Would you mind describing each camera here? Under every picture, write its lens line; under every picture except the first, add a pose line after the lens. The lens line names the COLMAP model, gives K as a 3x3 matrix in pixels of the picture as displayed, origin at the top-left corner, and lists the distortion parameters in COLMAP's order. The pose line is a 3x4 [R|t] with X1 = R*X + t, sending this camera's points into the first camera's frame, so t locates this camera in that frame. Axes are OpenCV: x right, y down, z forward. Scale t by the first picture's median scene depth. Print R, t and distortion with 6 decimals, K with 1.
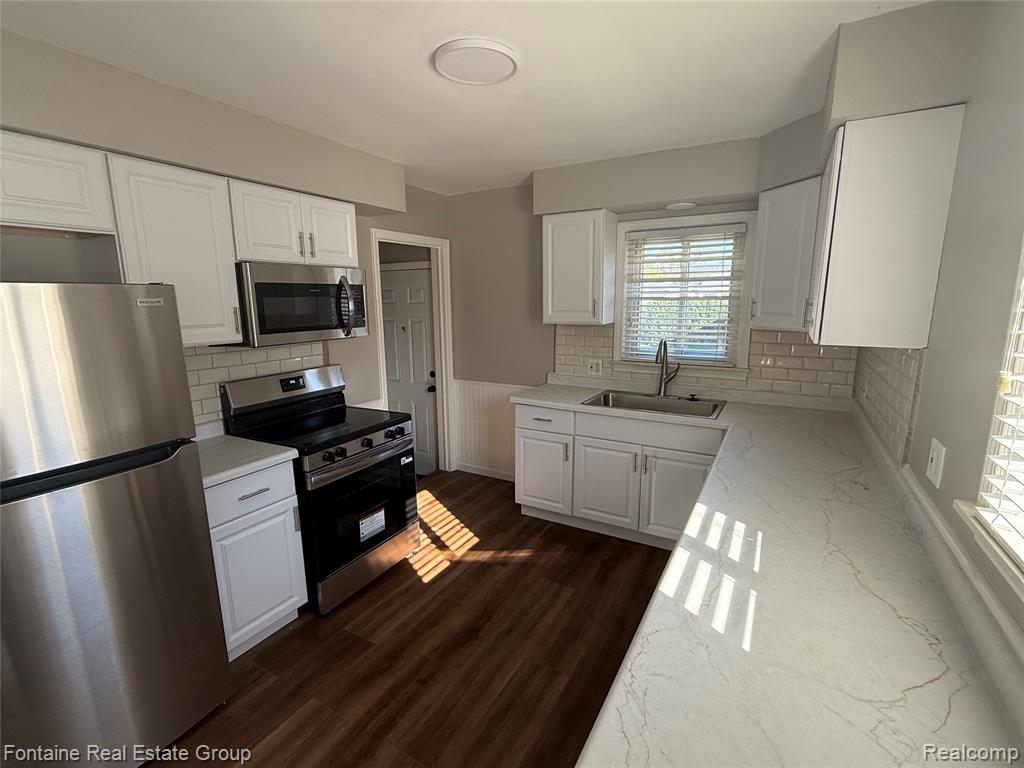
lens RADIAL K [[473.1, 0, 511.6], [0, 473.1, 387.6], [0, 0, 1]] dist [-0.003974, -0.000059]
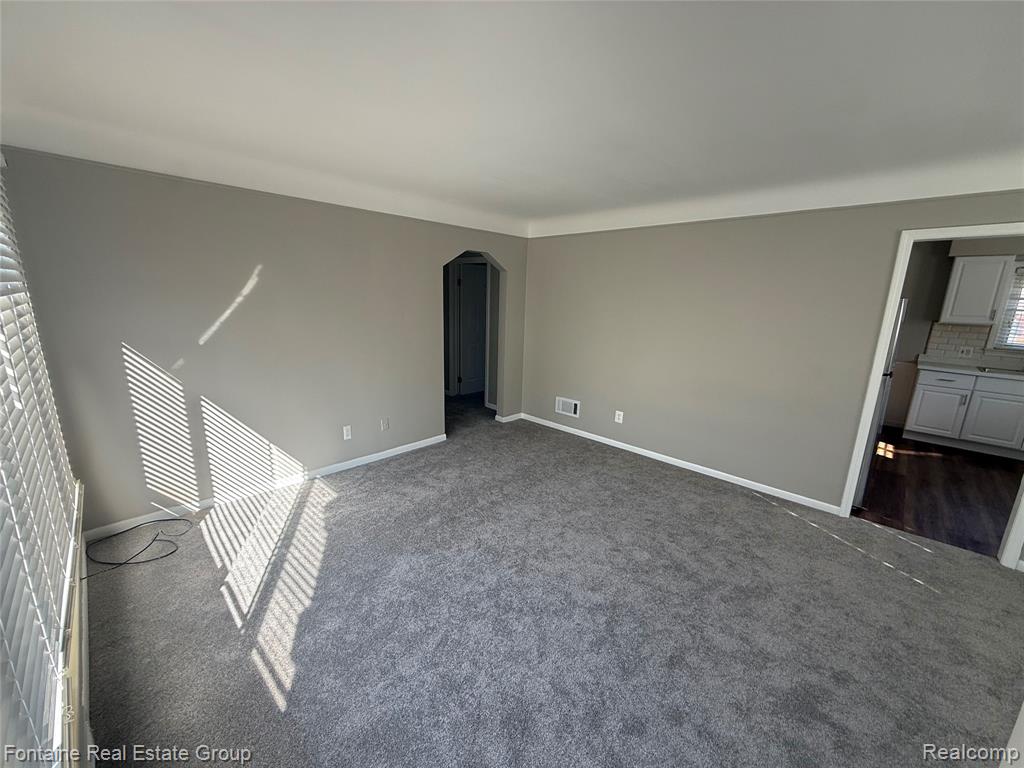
lens RADIAL K [[406.5, 0, 508.1], [0, 406.5, 387.0], [0, 0, 1]] dist [-0.000866, -0.000234]
pose [[0.967308, 0.089866, -0.237148, -1.137020], [-0.081253, 0.995637, 0.045870, 0.158813], [0.240236, -0.025102, 0.970390, -0.806679]]
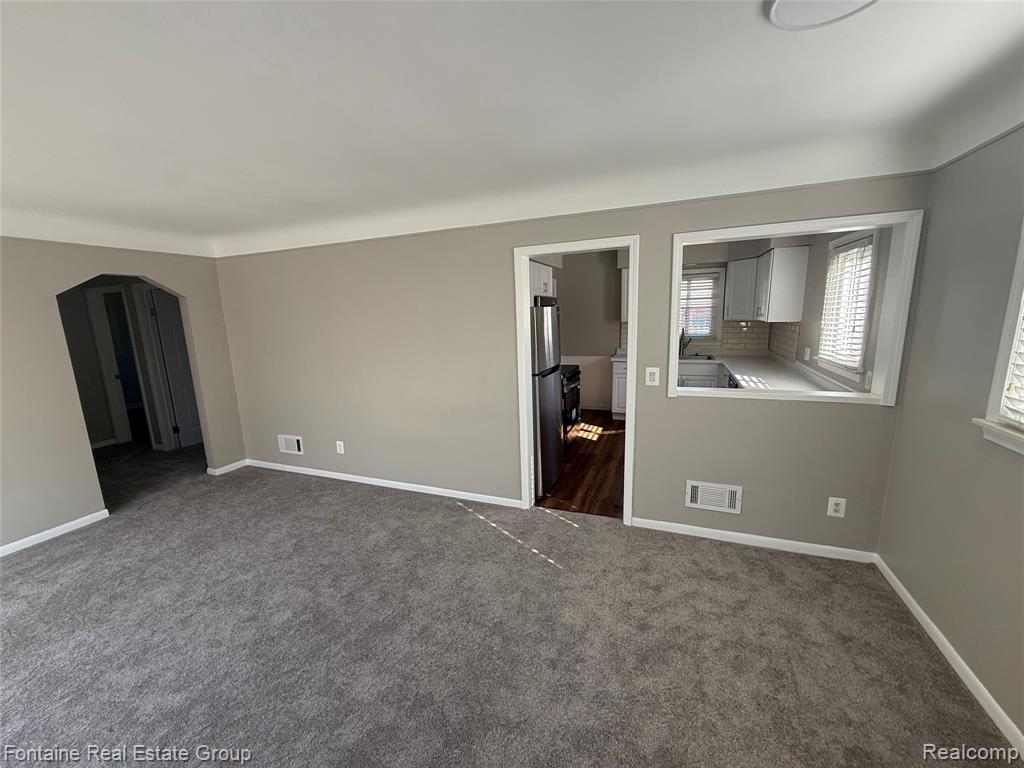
lens RADIAL K [[406.5, 0, 508.7], [0, 406.5, 390.0], [0, 0, 1]] dist [-0.000866, -0.000234]
pose [[0.990237, -0.050104, 0.130081, -0.714192], [0.049712, 0.998744, 0.006259, 0.130127], [-0.130231, 0.000269, 0.991484, -0.714091]]
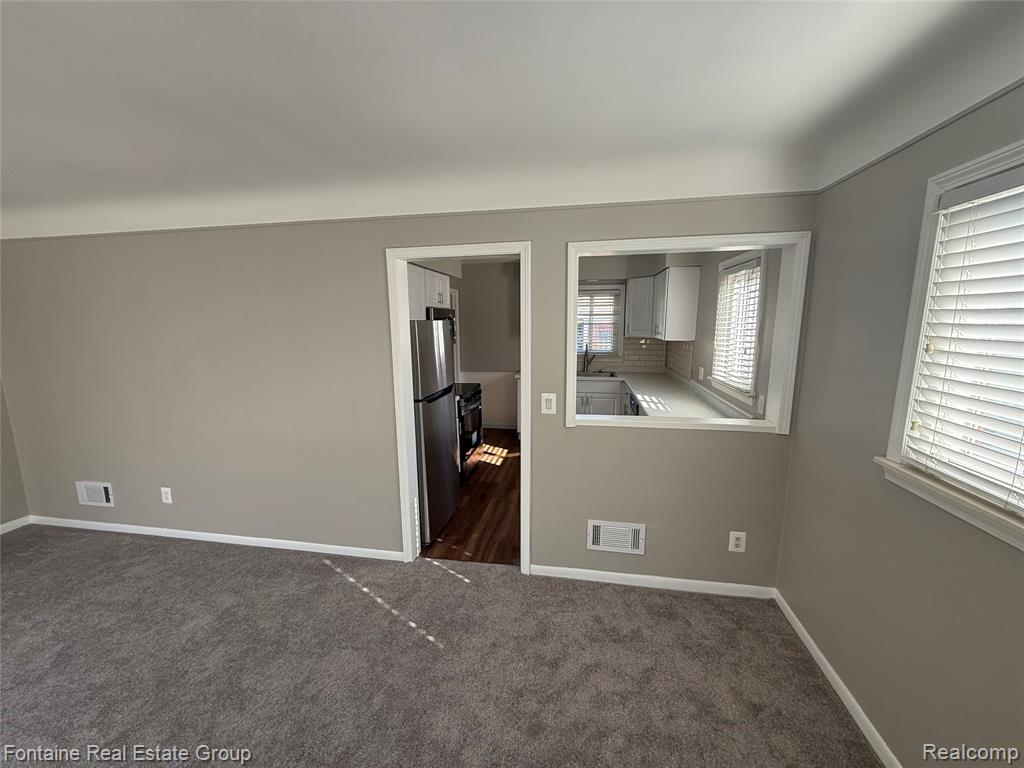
lens RADIAL K [[406.5, 0, 510.0], [0, 406.5, 391.0], [0, 0, 1]] dist [-0.000866, -0.000234]
pose [[0.942380, -0.056922, 0.329667, -0.606962], [0.062242, 0.998045, -0.005596, 0.096697], [-0.328704, 0.025792, 0.944081, -0.579332]]
